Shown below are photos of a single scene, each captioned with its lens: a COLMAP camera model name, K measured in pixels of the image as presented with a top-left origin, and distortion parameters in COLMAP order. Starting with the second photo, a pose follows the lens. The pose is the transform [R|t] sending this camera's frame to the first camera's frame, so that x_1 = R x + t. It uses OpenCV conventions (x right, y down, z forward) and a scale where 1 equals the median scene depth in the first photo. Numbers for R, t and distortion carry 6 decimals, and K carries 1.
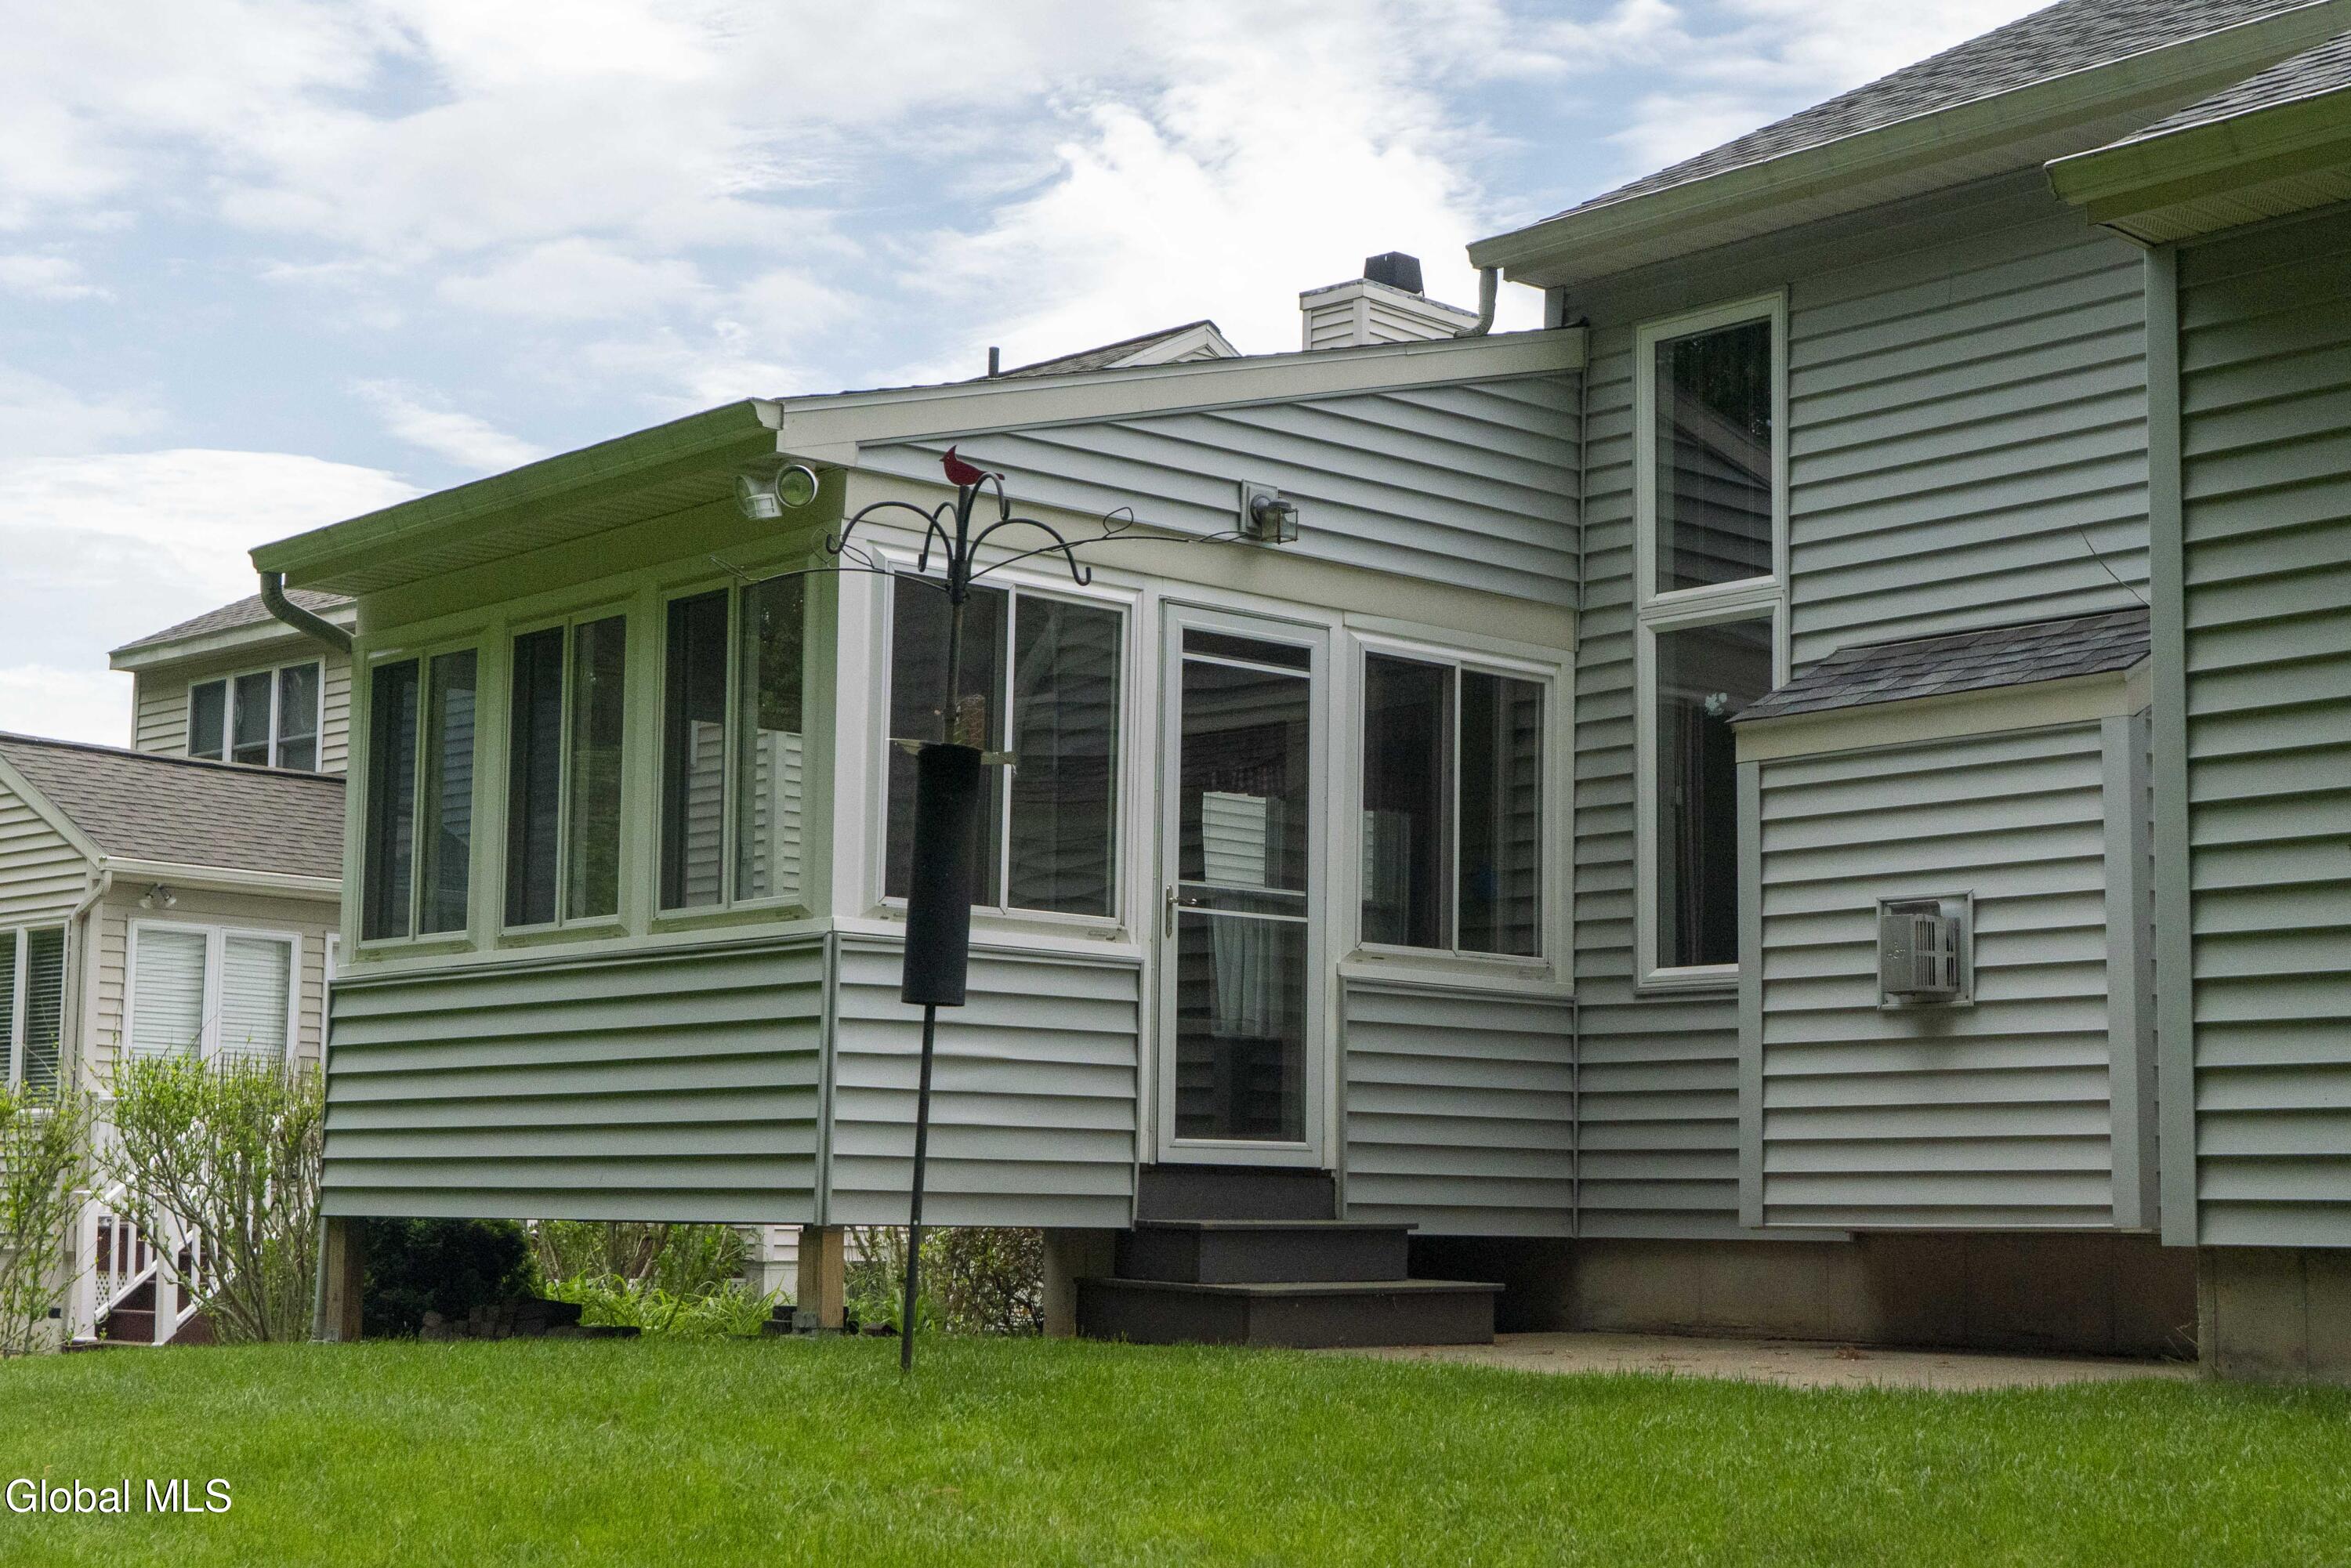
lens RADIAL K [[3407.0, 0, 1172.2], [0, 3407.0, 792.8], [0, 0, 1]] dist [0.003182, 0.000000]
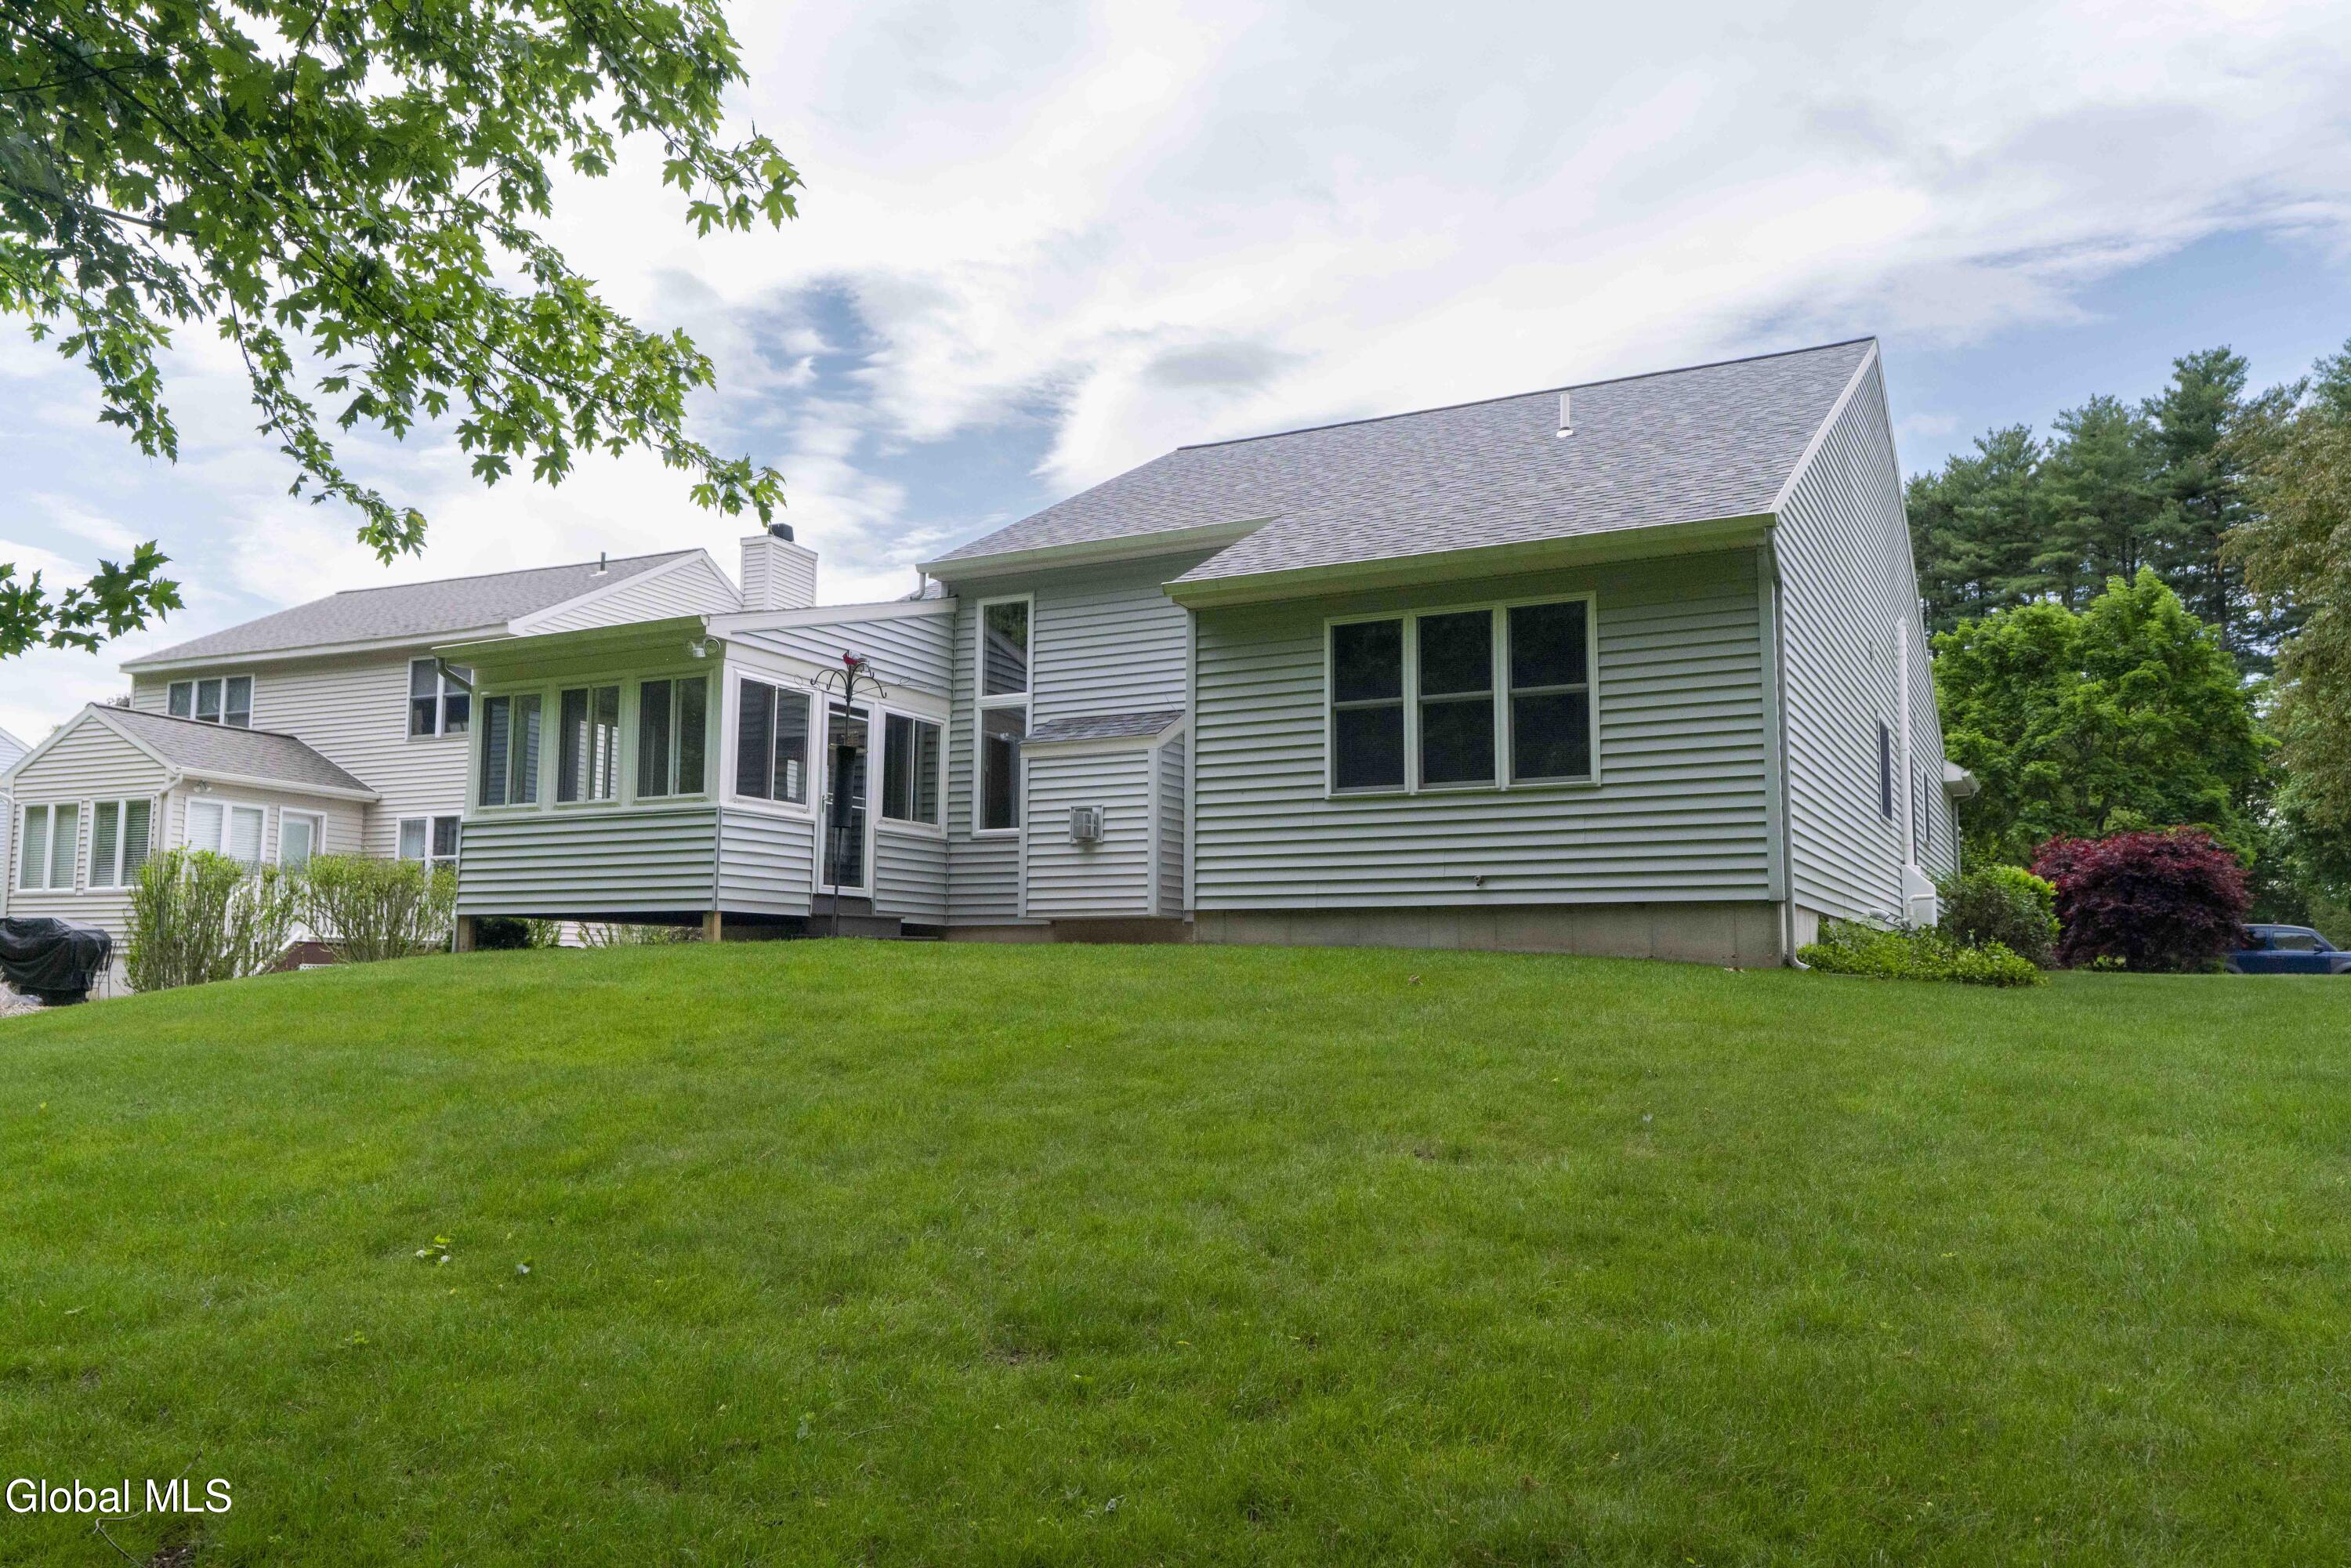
lens RADIAL K [[1775.3, 0, 1177.1], [0, 1775.3, 781.9], [0, 0, 1]] dist [0.003639, 0.000147]
pose [[0.927420, 0.035237, 0.372359, -0.259279], [-0.038955, 0.999238, 0.002465, 0.002158], [-0.371989, -0.016791, 0.928085, -0.430287]]
